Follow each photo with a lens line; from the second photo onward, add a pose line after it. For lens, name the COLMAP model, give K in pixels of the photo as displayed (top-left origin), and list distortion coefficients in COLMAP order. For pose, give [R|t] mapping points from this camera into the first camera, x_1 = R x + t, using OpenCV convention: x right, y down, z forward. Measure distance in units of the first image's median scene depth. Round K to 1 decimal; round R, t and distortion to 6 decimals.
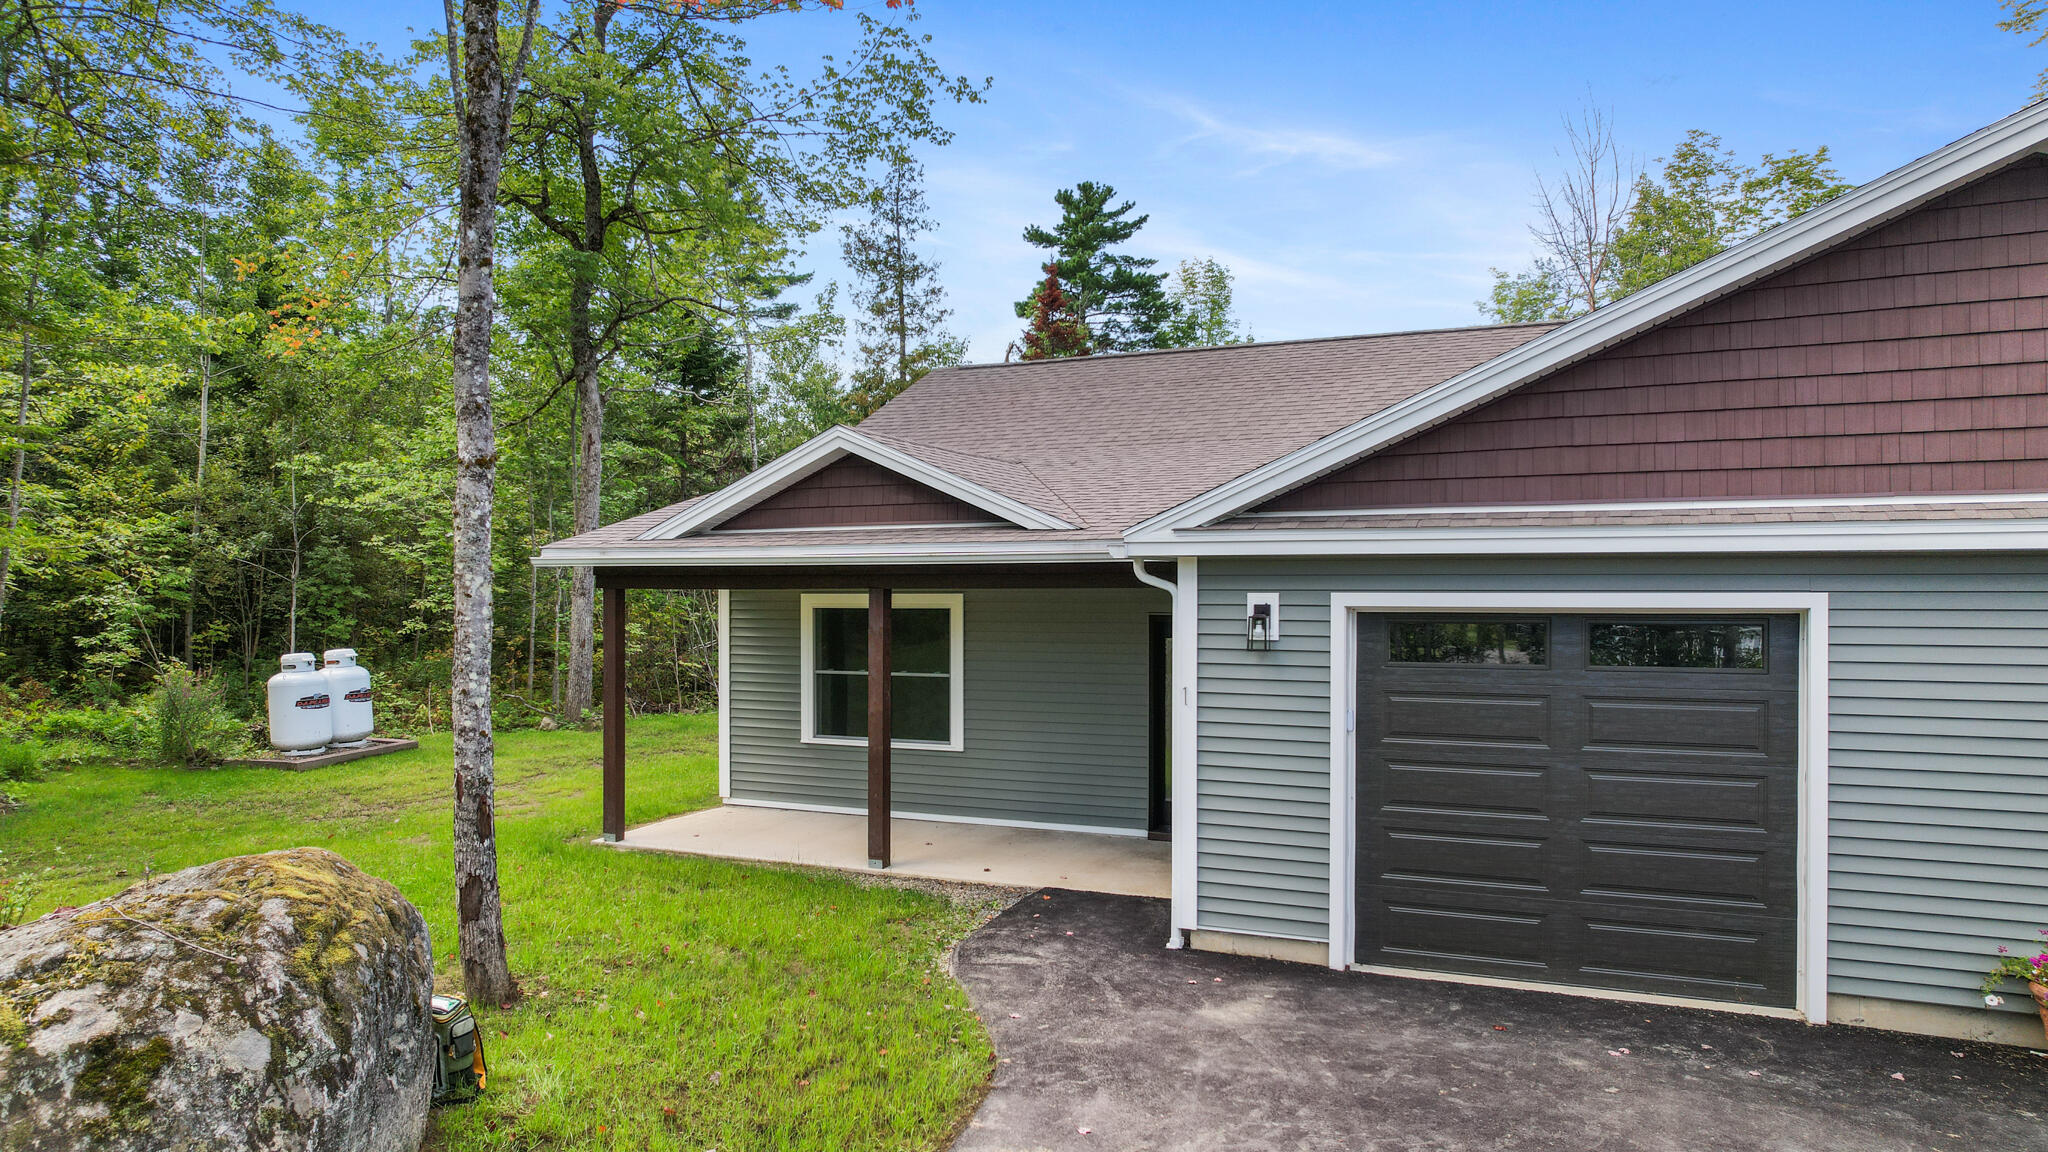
lens RADIAL K [[1322.3, 0, 1024.4], [0, 1322.3, 578.2], [0, 0, 1]] dist [-0.057361, 0.039291]
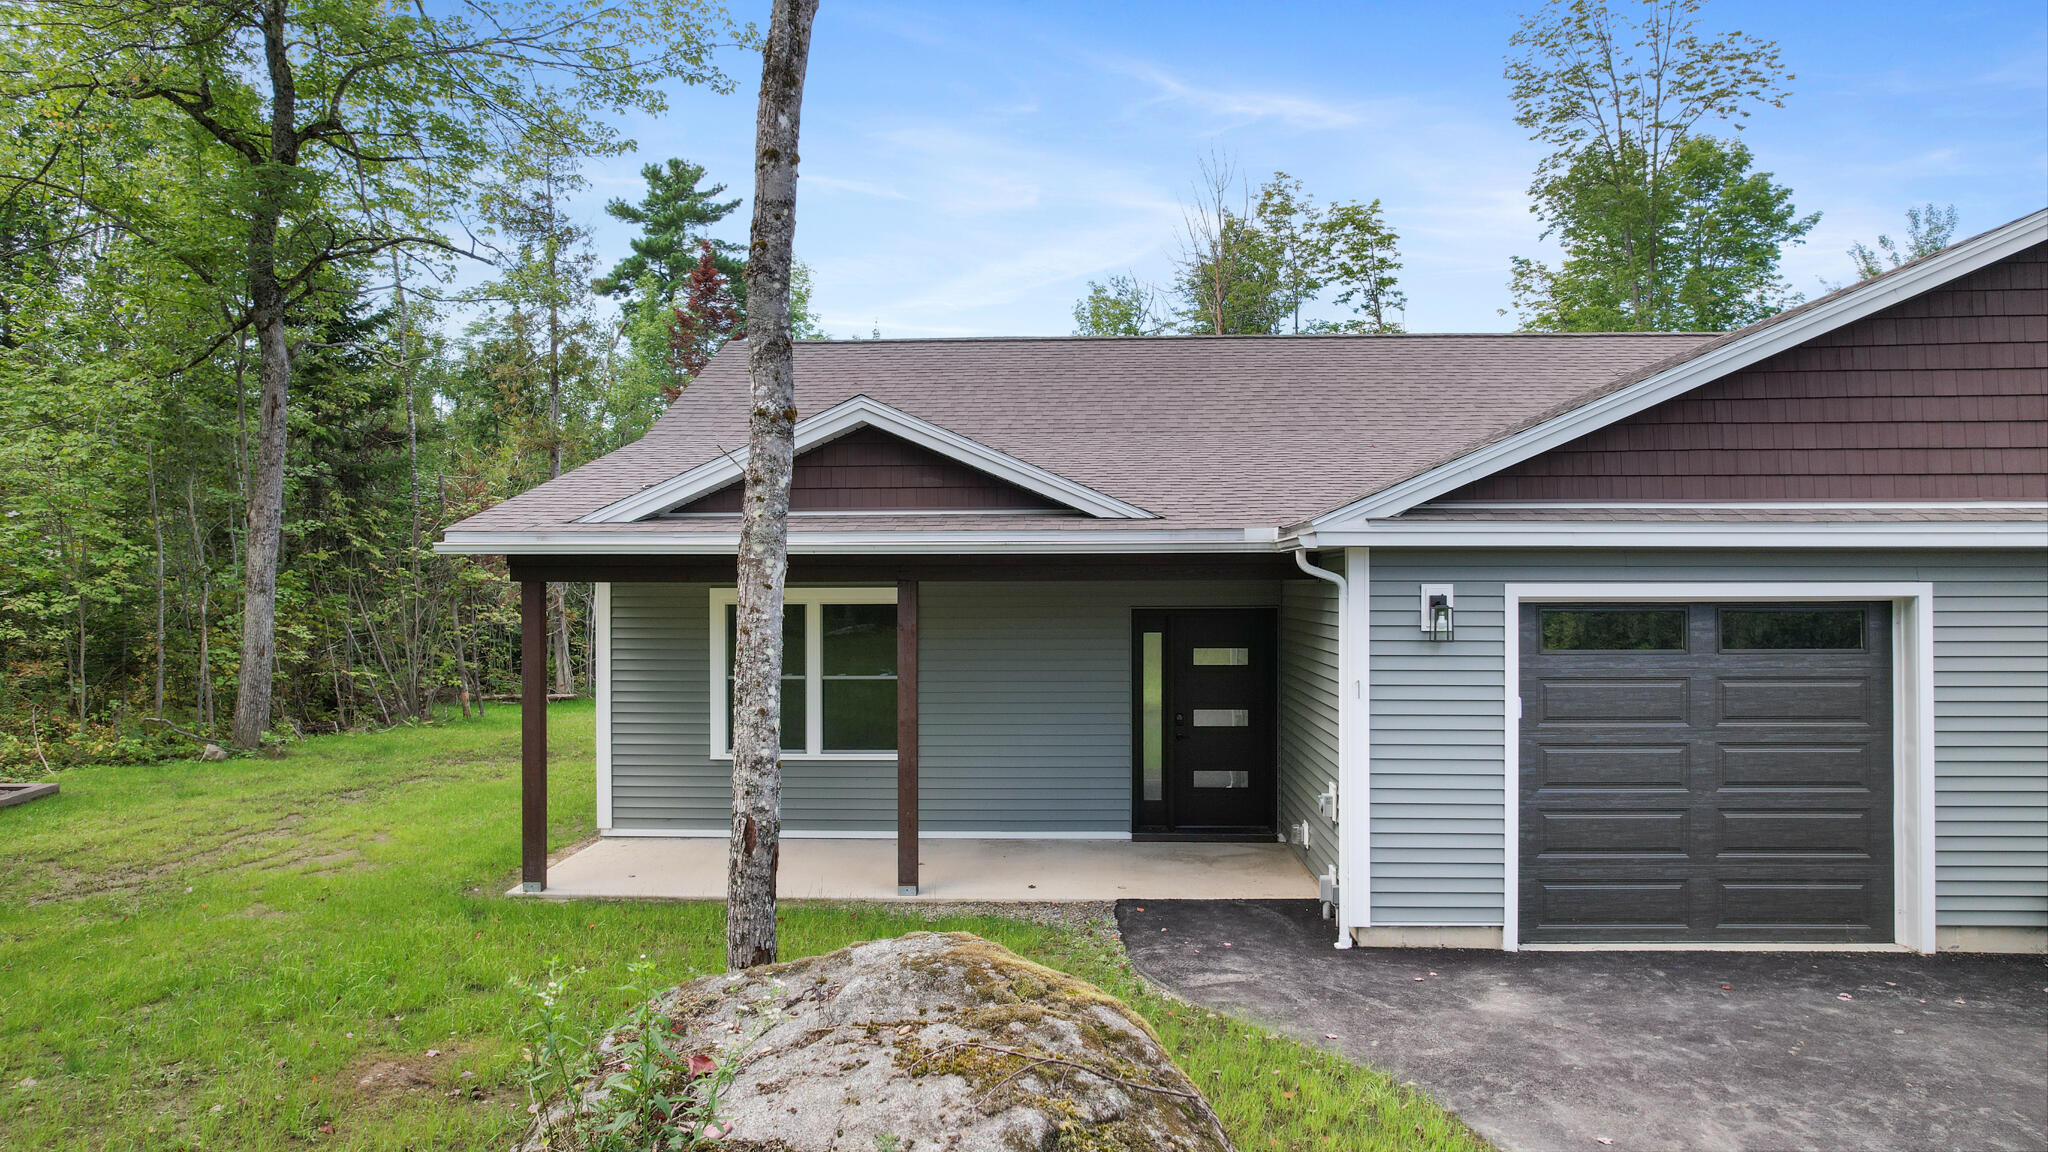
lens RADIAL K [[1322.3, 0, 1003.6], [0, 1322.3, 571.3], [0, 0, 1]] dist [-0.057361, 0.039291]
pose [[0.928403, 0.003071, 0.371563, -0.503362], [-0.001624, 0.999990, -0.004207, 0.006261], [-0.371572, 0.003302, 0.928398, 0.195505]]
